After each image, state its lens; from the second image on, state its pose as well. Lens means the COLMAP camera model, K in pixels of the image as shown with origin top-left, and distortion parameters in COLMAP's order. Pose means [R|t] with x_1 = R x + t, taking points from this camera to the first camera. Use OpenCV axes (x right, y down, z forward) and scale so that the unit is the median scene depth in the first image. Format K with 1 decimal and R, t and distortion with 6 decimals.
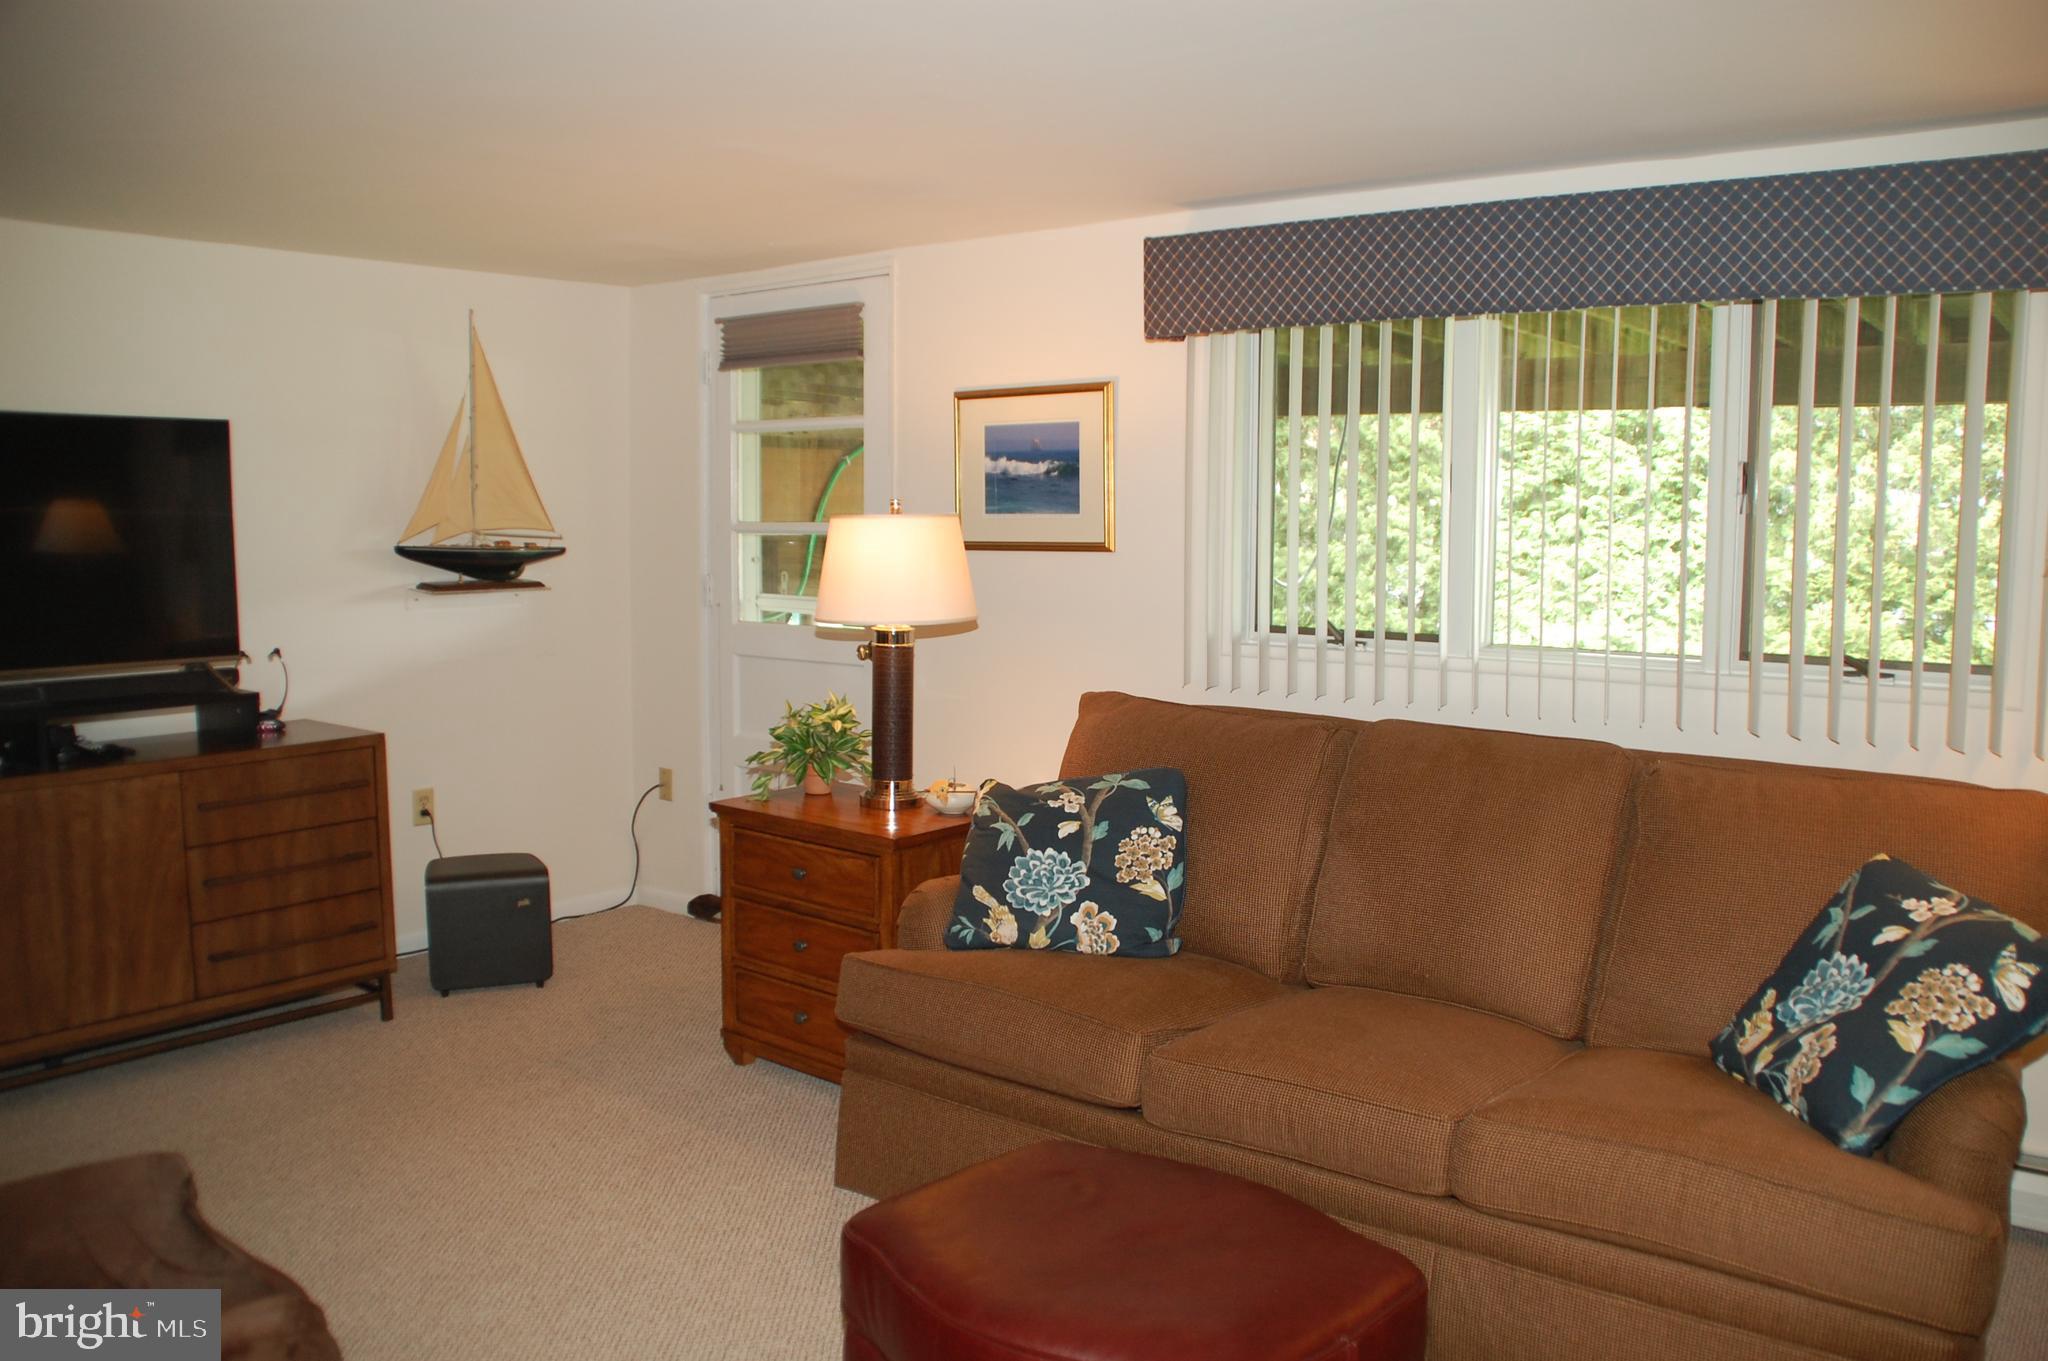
lens RADIAL K [[1602.9, 0, 1043.3], [0, 1602.9, 698.2], [0, 0, 1]] dist [-0.166278, 0.113950]
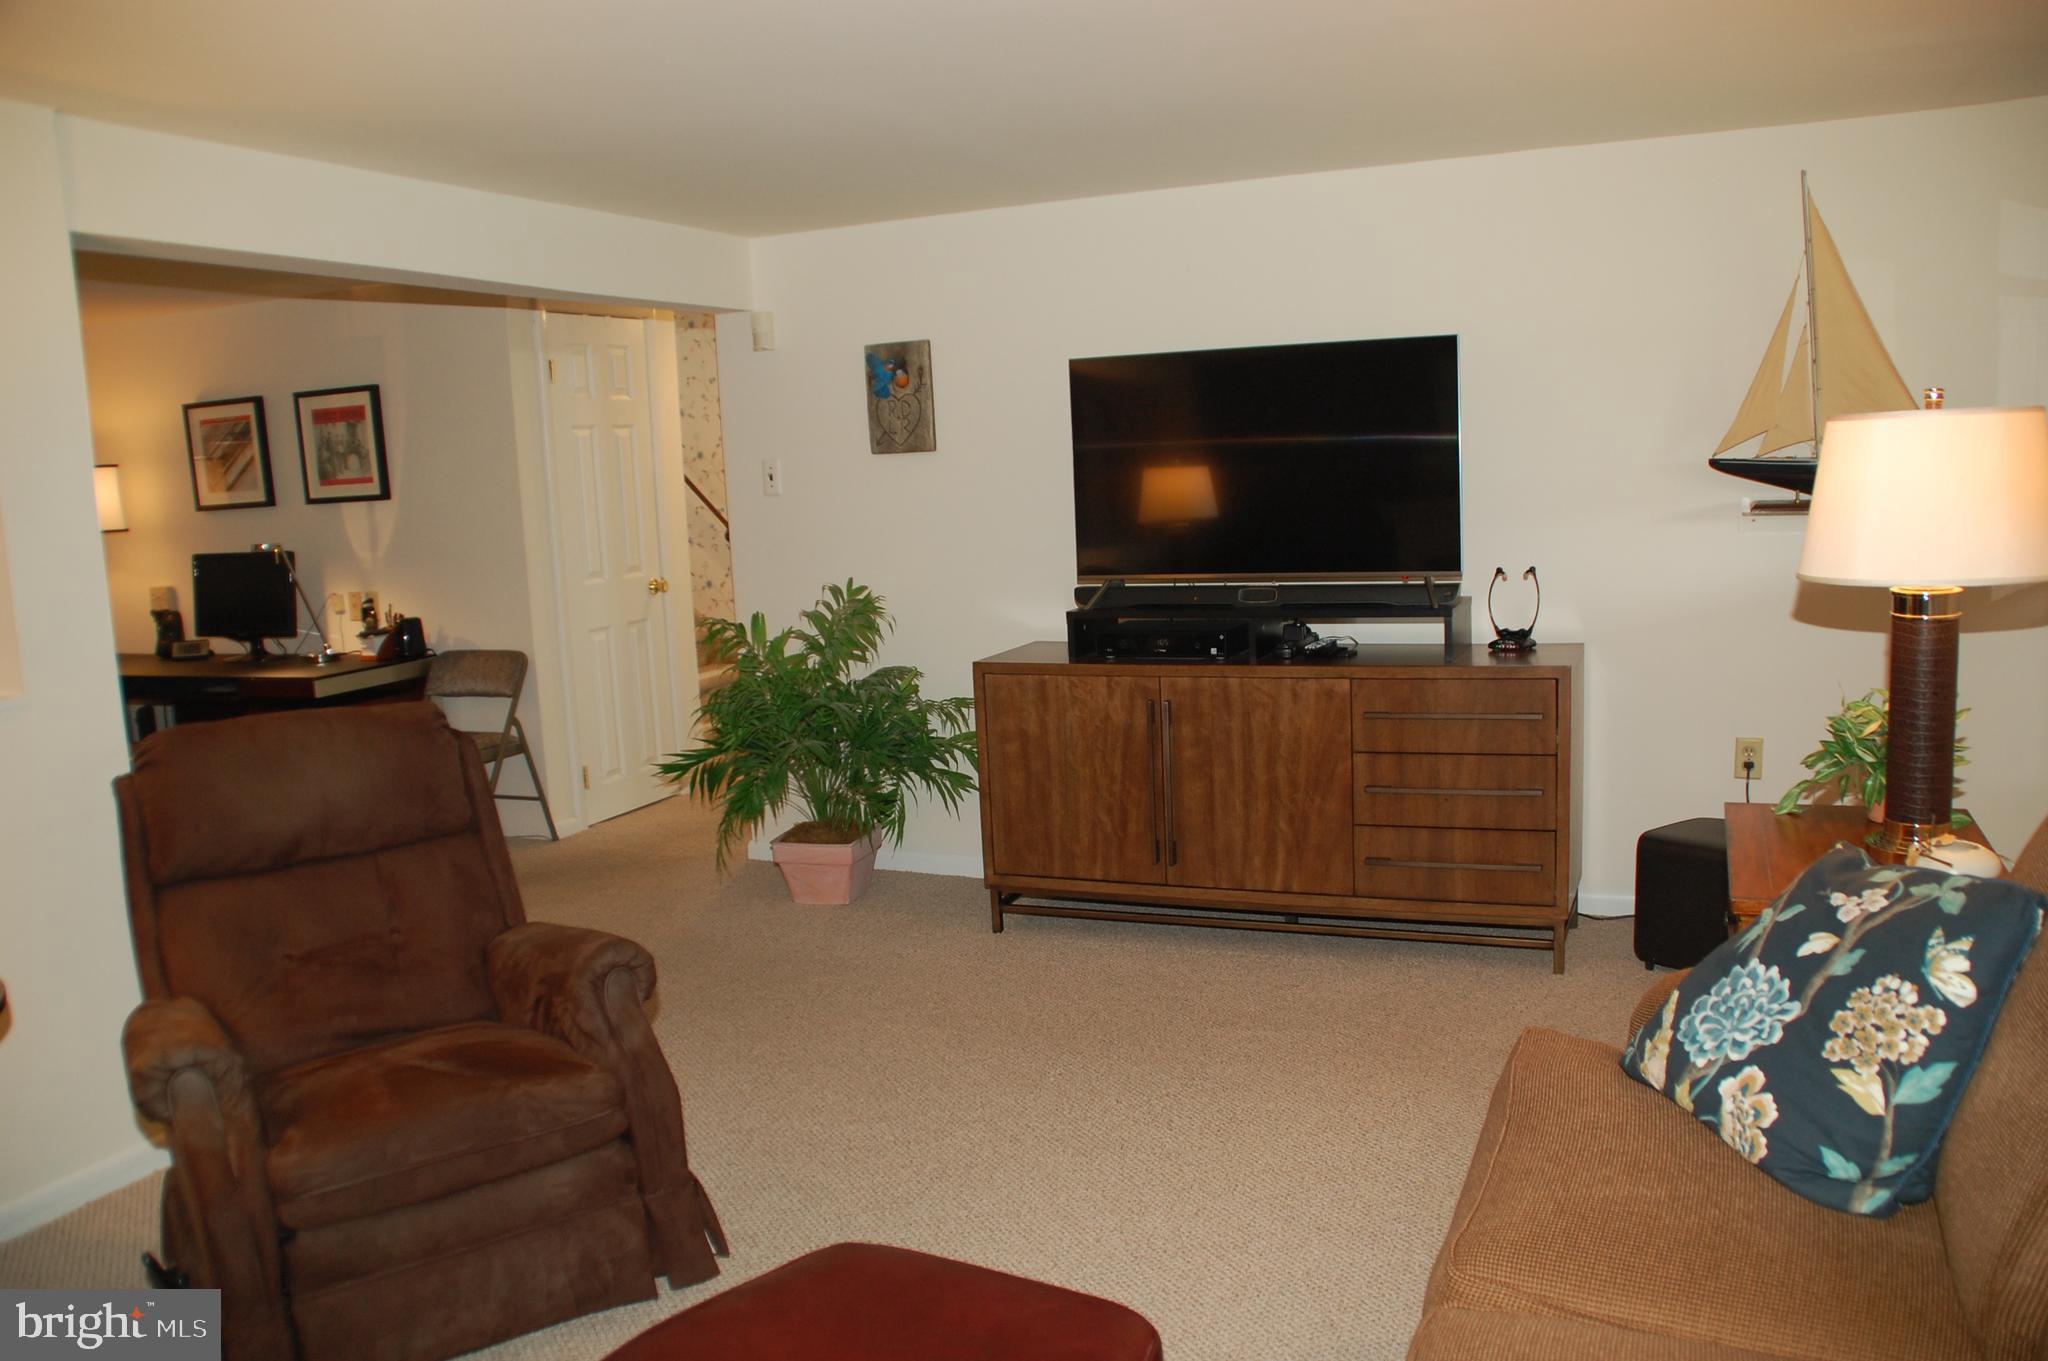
lens RADIAL K [[1602.9, 0, 1043.3], [0, 1602.9, 698.2], [0, 0, 1]] dist [-0.166278, 0.113950]
pose [[0.259024, 0.127694, -0.957393, 0.424166], [-0.061281, 0.991398, 0.115650, -0.051663], [0.963925, 0.028714, 0.264621, 0.503565]]
